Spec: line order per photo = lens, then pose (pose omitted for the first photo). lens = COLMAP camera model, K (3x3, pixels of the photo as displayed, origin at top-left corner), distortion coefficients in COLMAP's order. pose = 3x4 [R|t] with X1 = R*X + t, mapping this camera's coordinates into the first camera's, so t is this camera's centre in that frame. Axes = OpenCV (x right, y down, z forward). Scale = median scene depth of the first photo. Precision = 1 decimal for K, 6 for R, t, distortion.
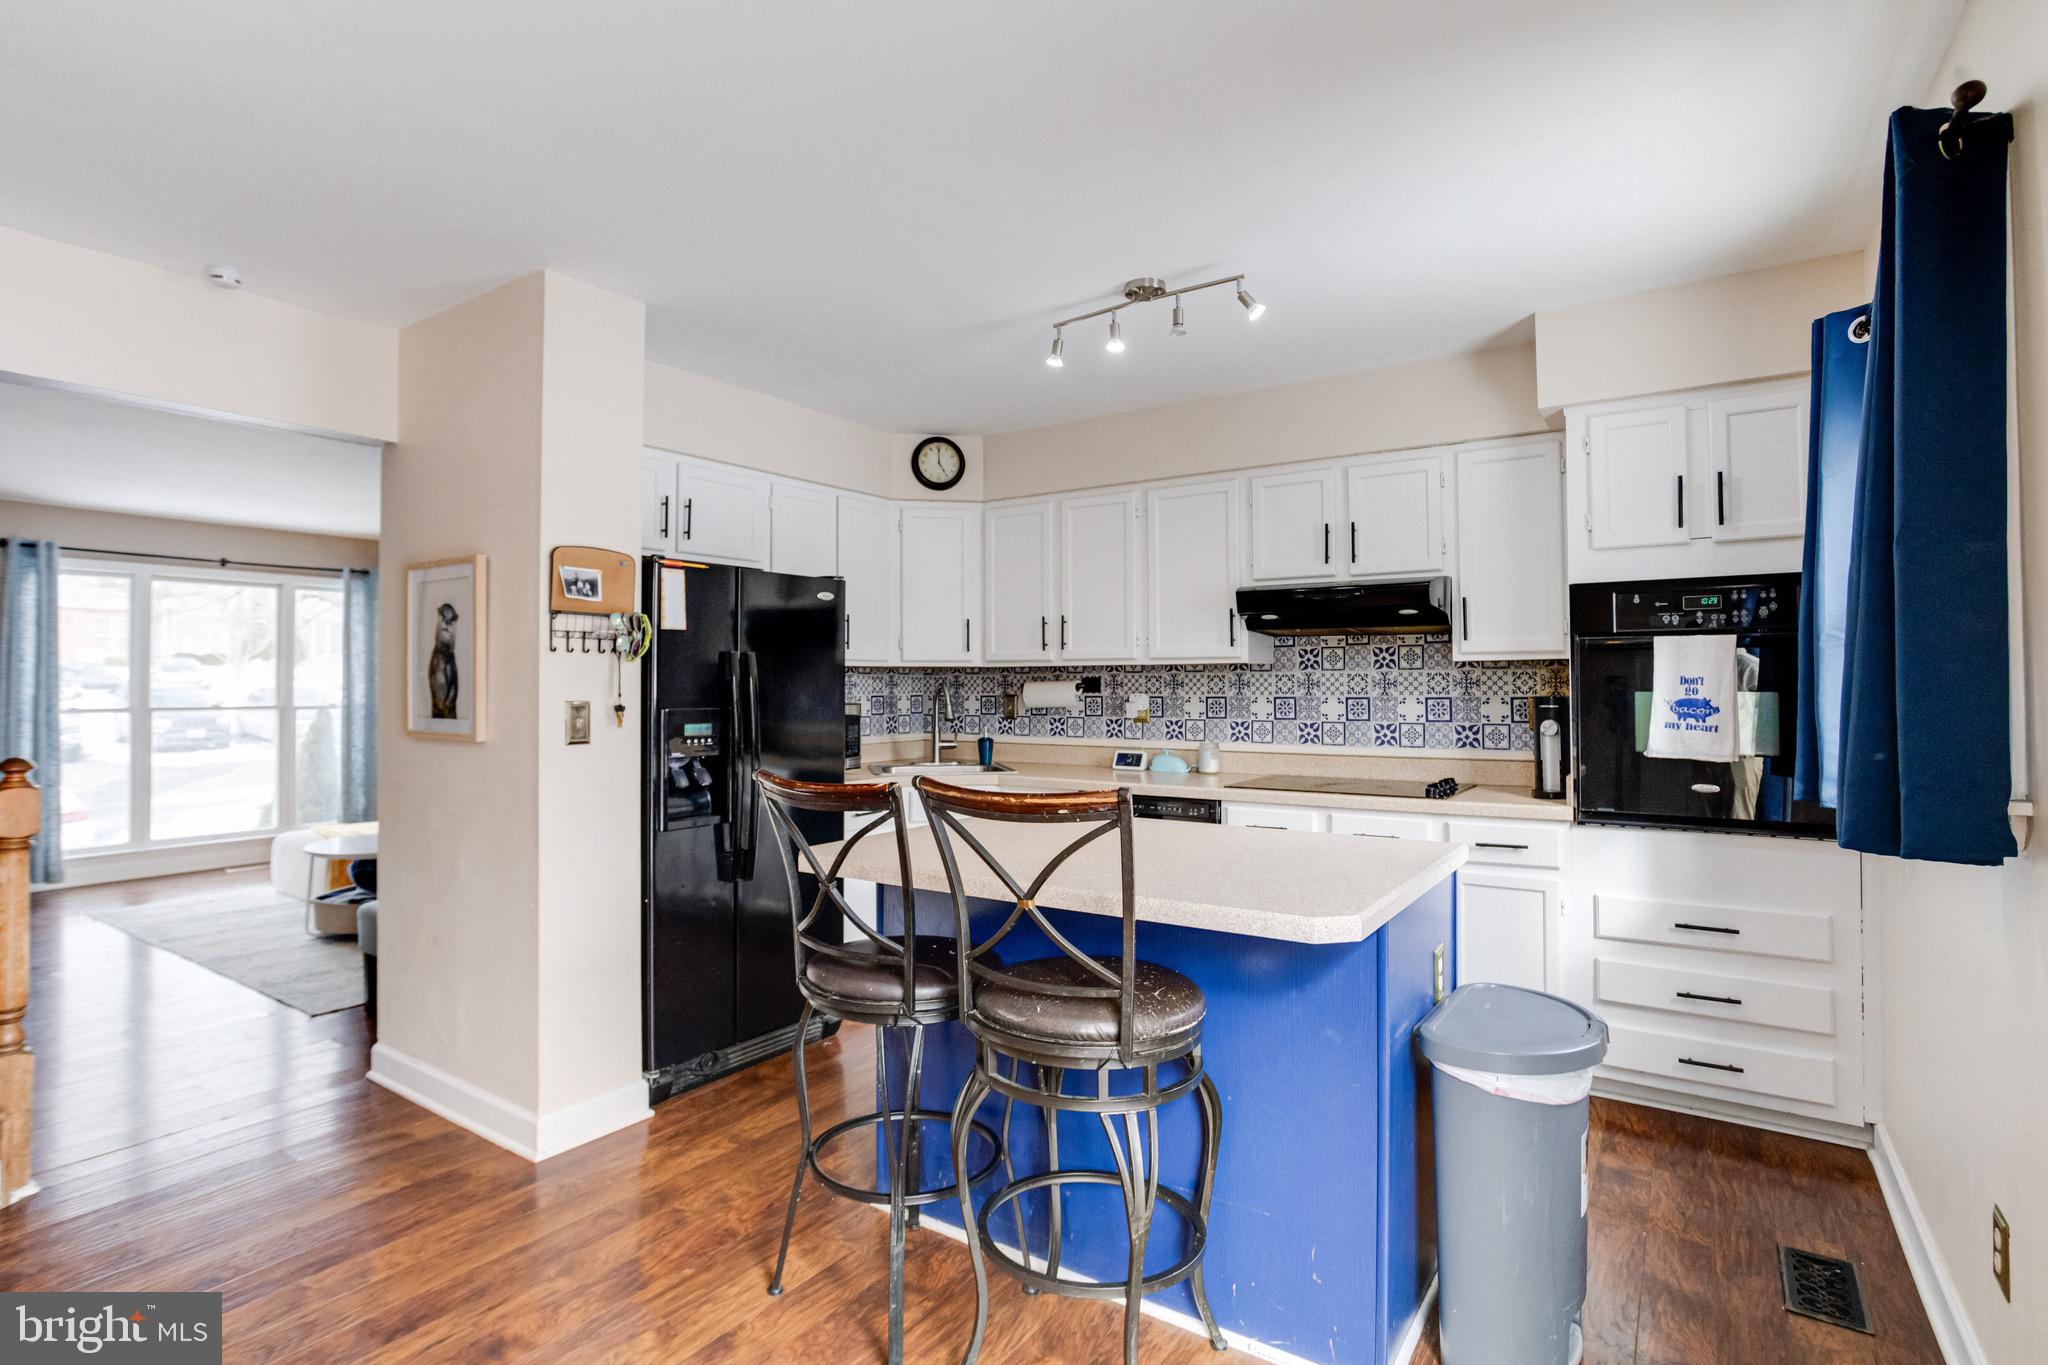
lens RADIAL K [[1002.9, 0, 1000.9], [0, 1002.9, 668.5], [0, 0, 1]] dist [-0.047445, 0.022959]
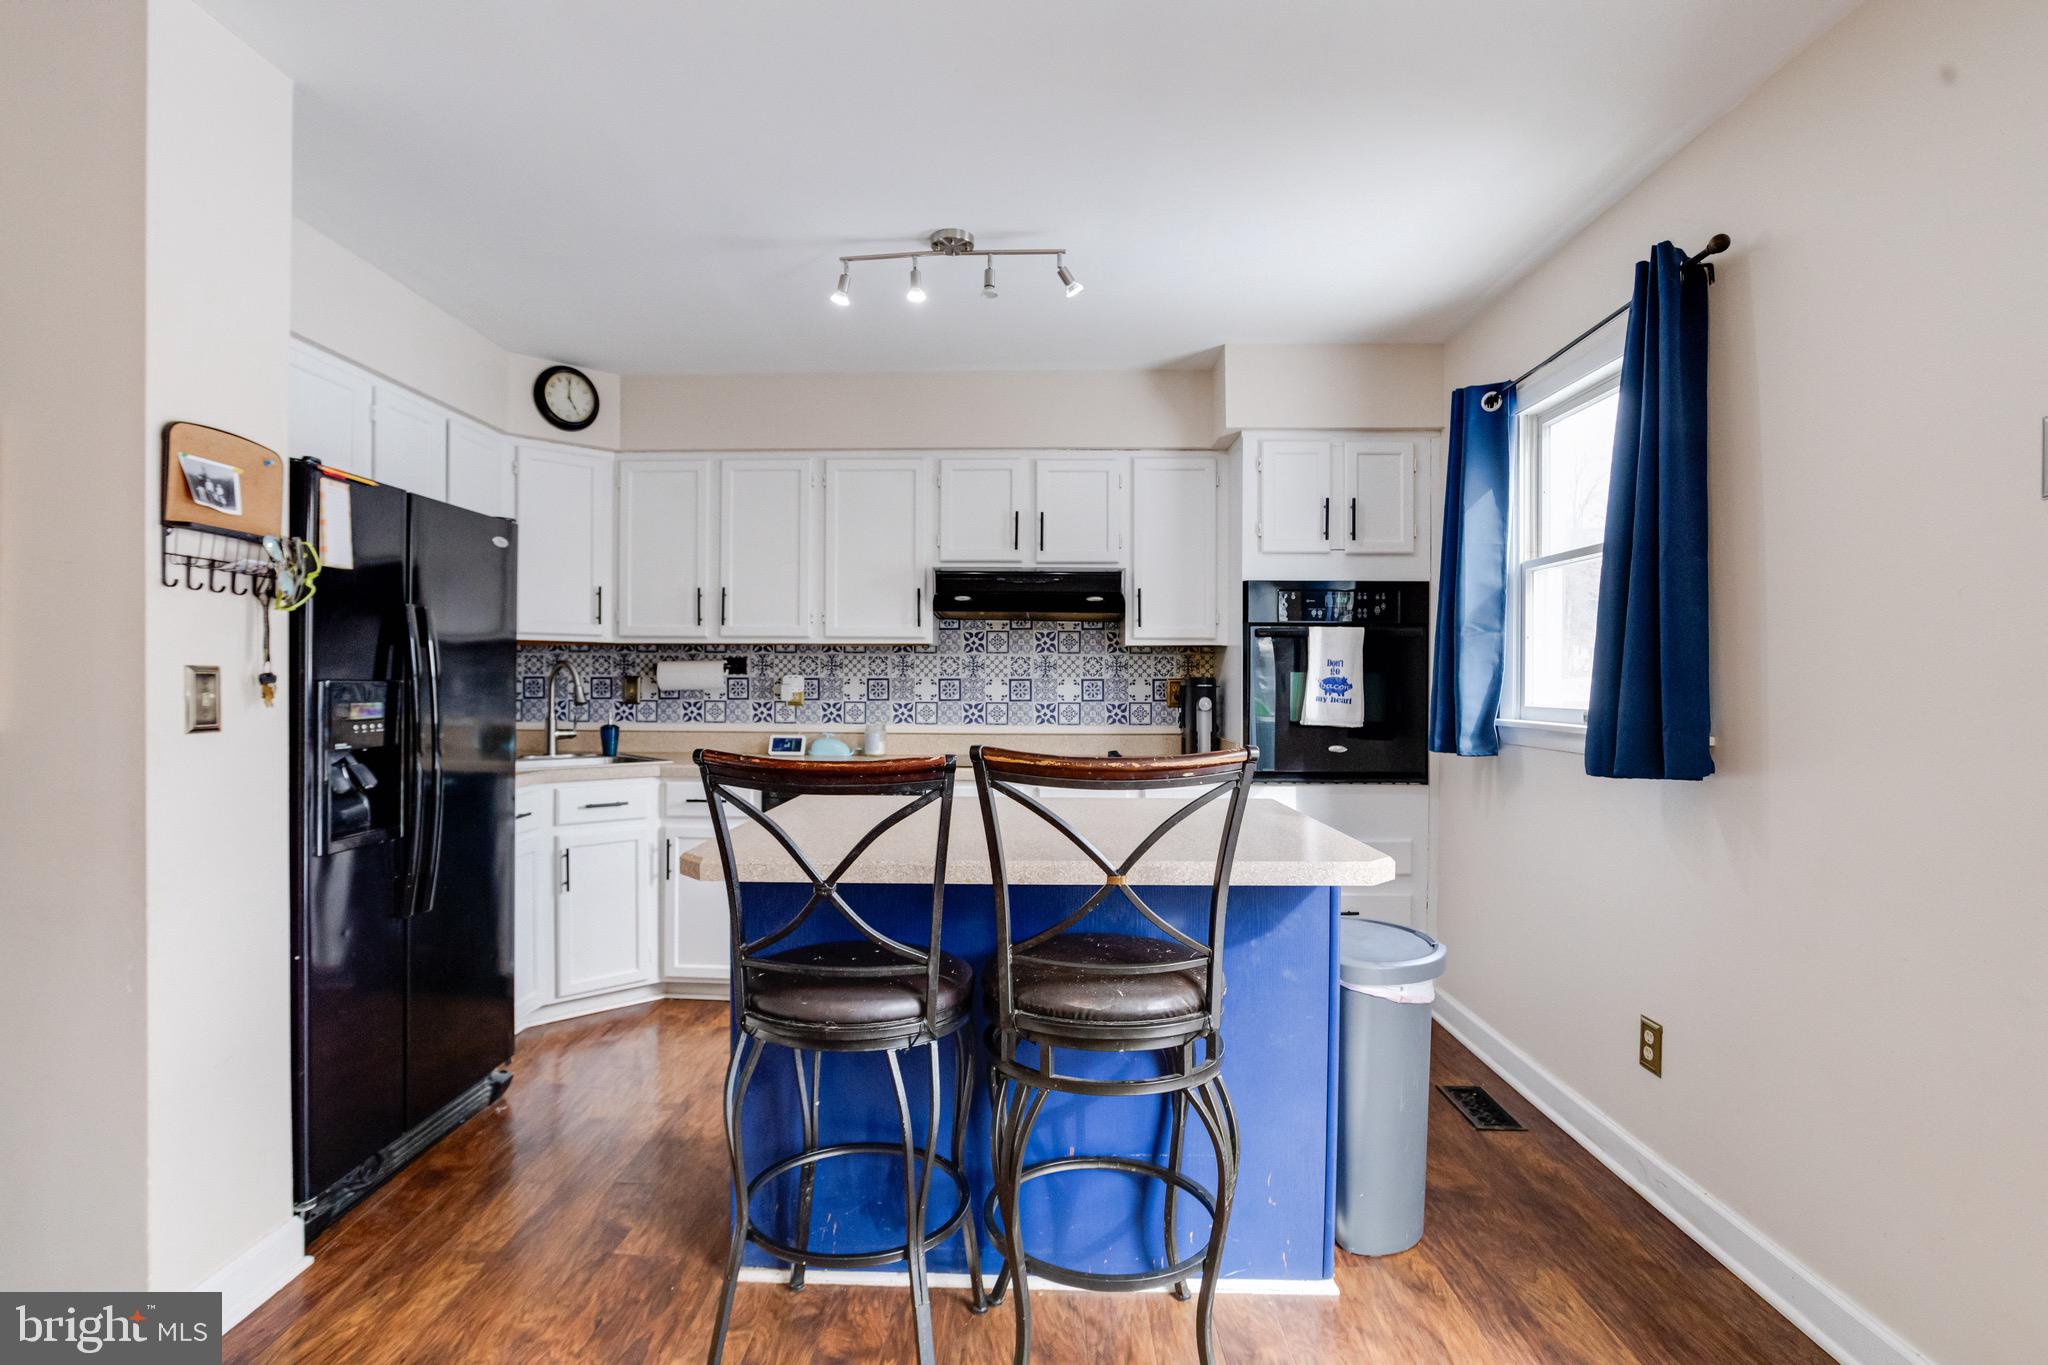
lens RADIAL K [[979.7, 0, 1001.4], [0, 979.7, 690.8], [0, 0, 1]] dist [-0.034934, 0.015101]
pose [[0.840331, 0.001388, 0.542072, -0.281457], [-0.015923, 0.999628, 0.022125, 0.023187], [-0.541840, -0.027223, 0.840041, 0.161515]]
